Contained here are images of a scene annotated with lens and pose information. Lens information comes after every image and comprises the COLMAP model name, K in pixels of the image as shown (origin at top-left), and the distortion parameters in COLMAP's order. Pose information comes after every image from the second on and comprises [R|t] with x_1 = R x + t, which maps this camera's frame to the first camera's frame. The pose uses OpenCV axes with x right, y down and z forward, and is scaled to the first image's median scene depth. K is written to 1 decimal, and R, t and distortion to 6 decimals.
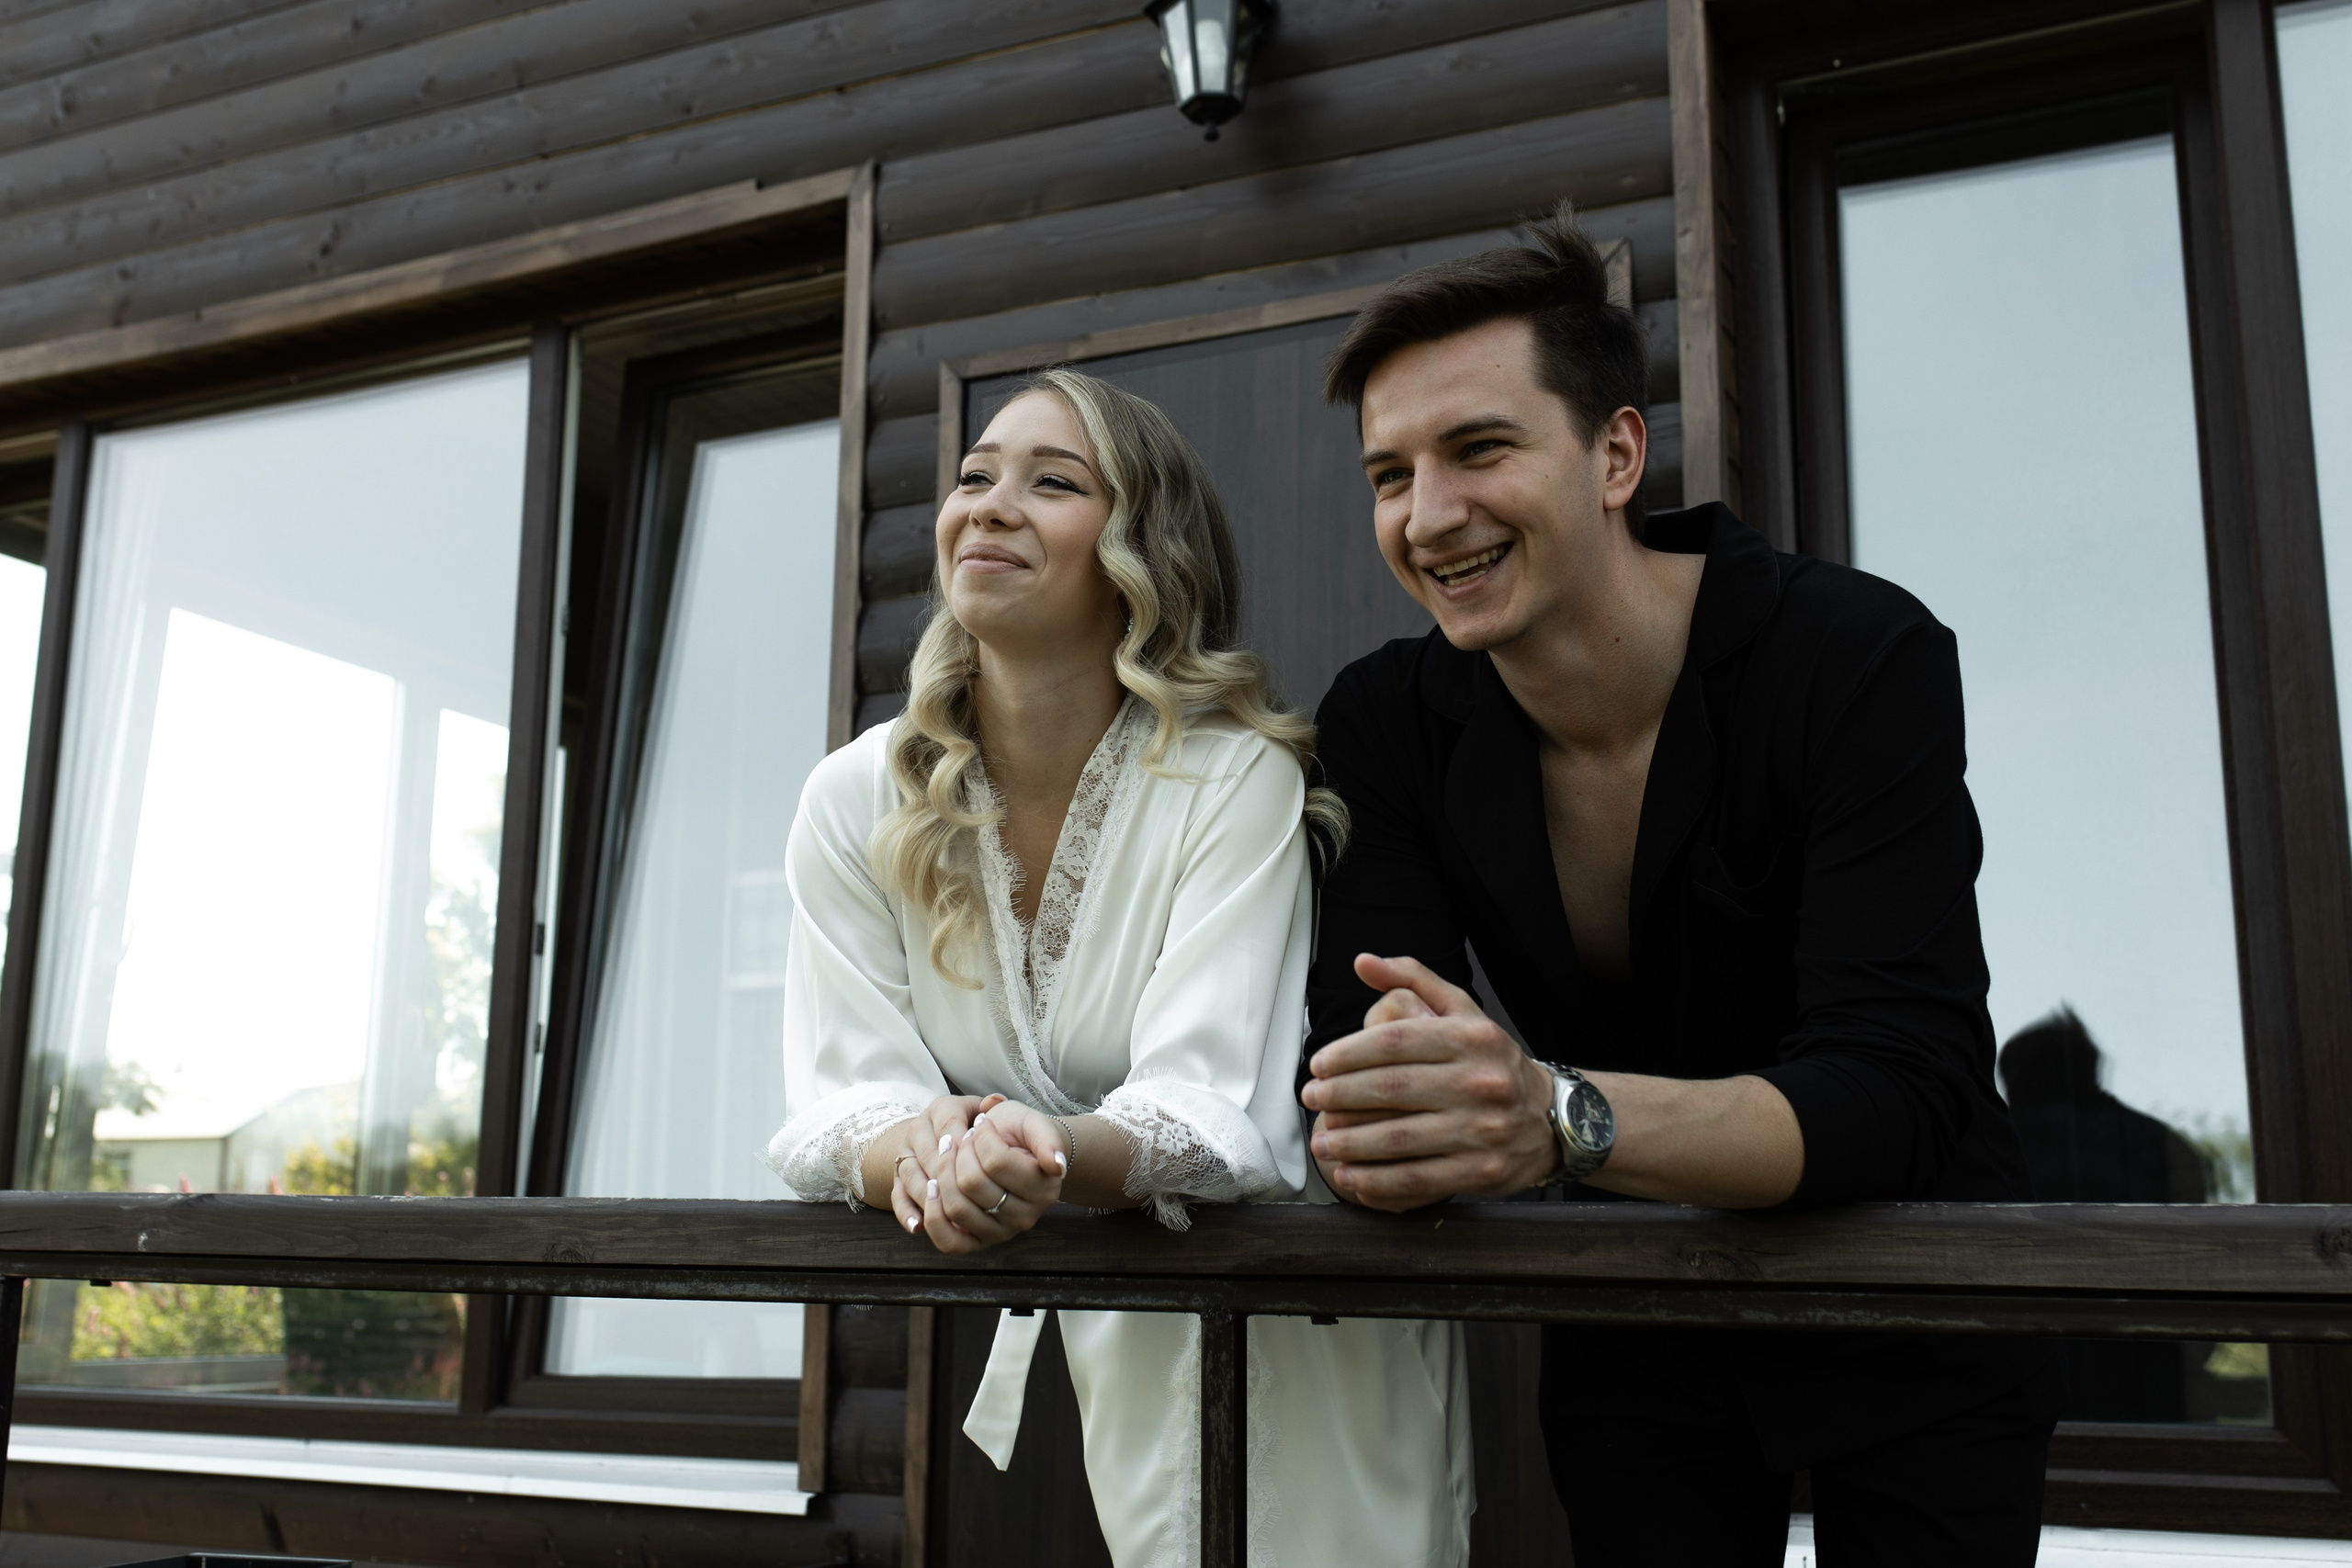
lens RADIAL K [[2398.6, 0, 1176.0], [0, 2398.6, 784.0], [0, 0, 1]] dist [-0.000431, -0.024842]
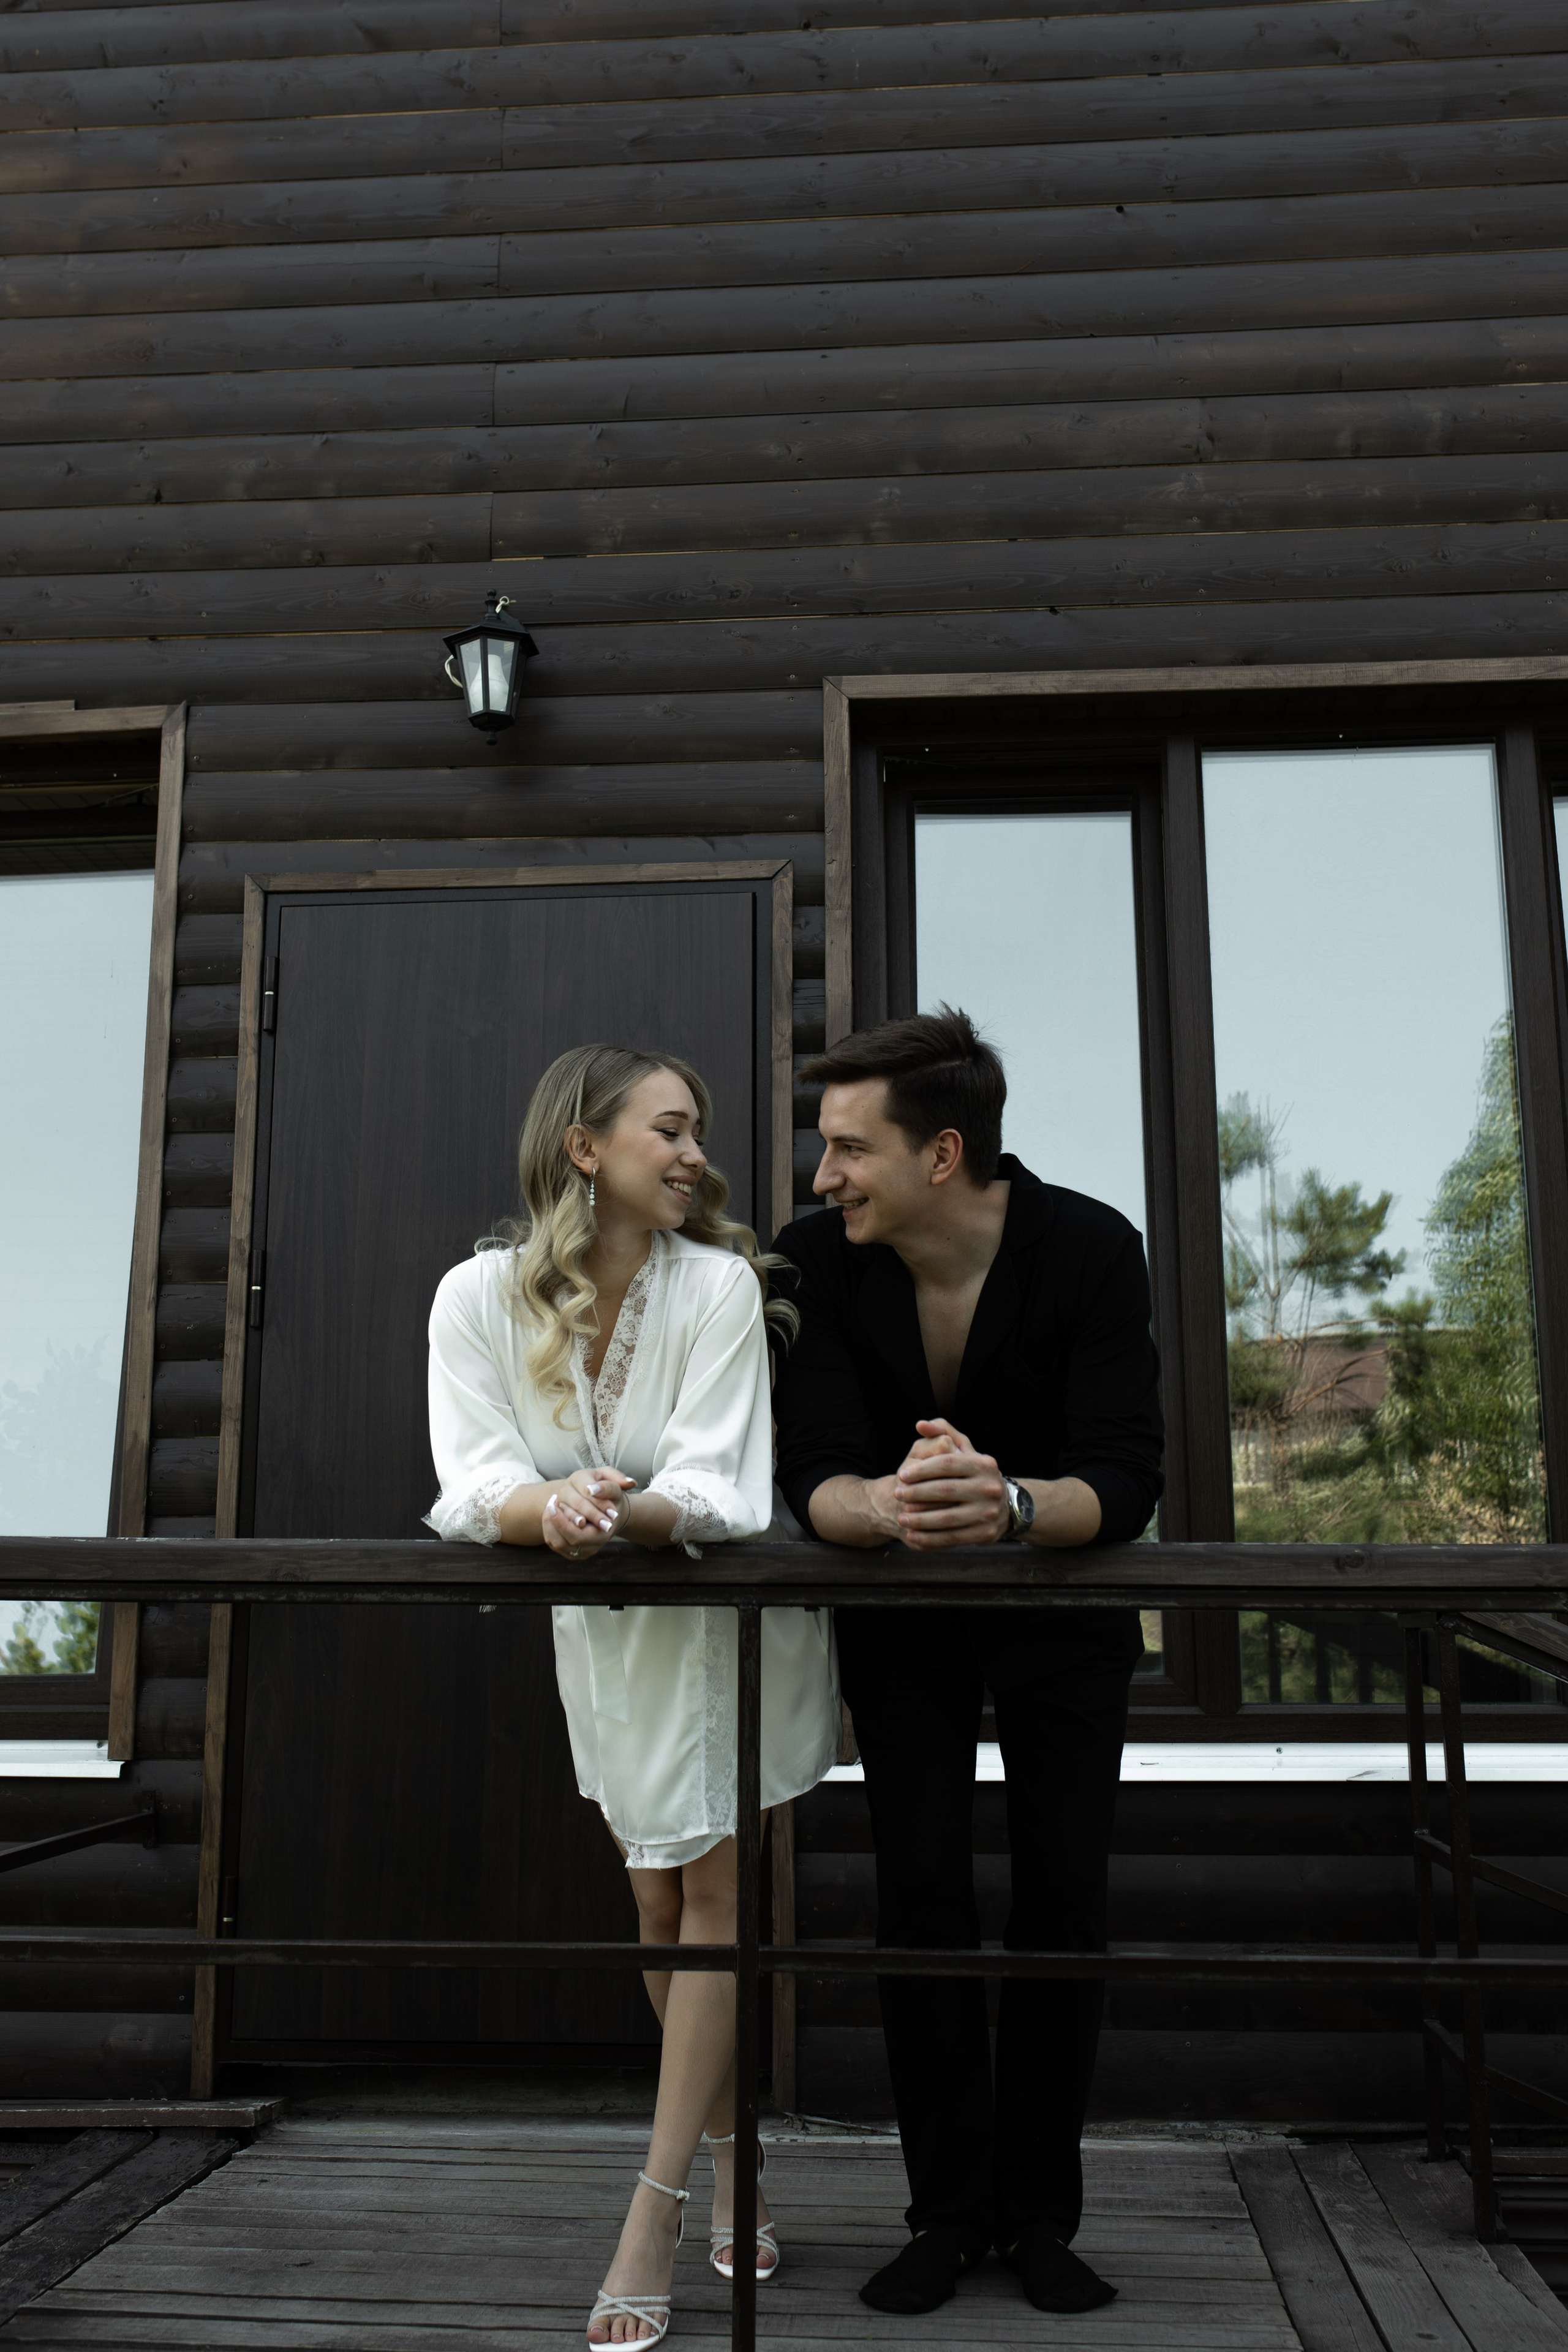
lens RADIAL K [[2388.5, 0, 785.6], [0, 2388.5, 1079.2], [0, 0, 1]] dist [-0.077479, 0.339611]
pose [[0.933561, 0.063497, 0.352750, -0.316116], [-0.060526, 0.997977, -0.019457, -0.070152], [-0.353271, -0.003186, 0.935515, -0.339672]]
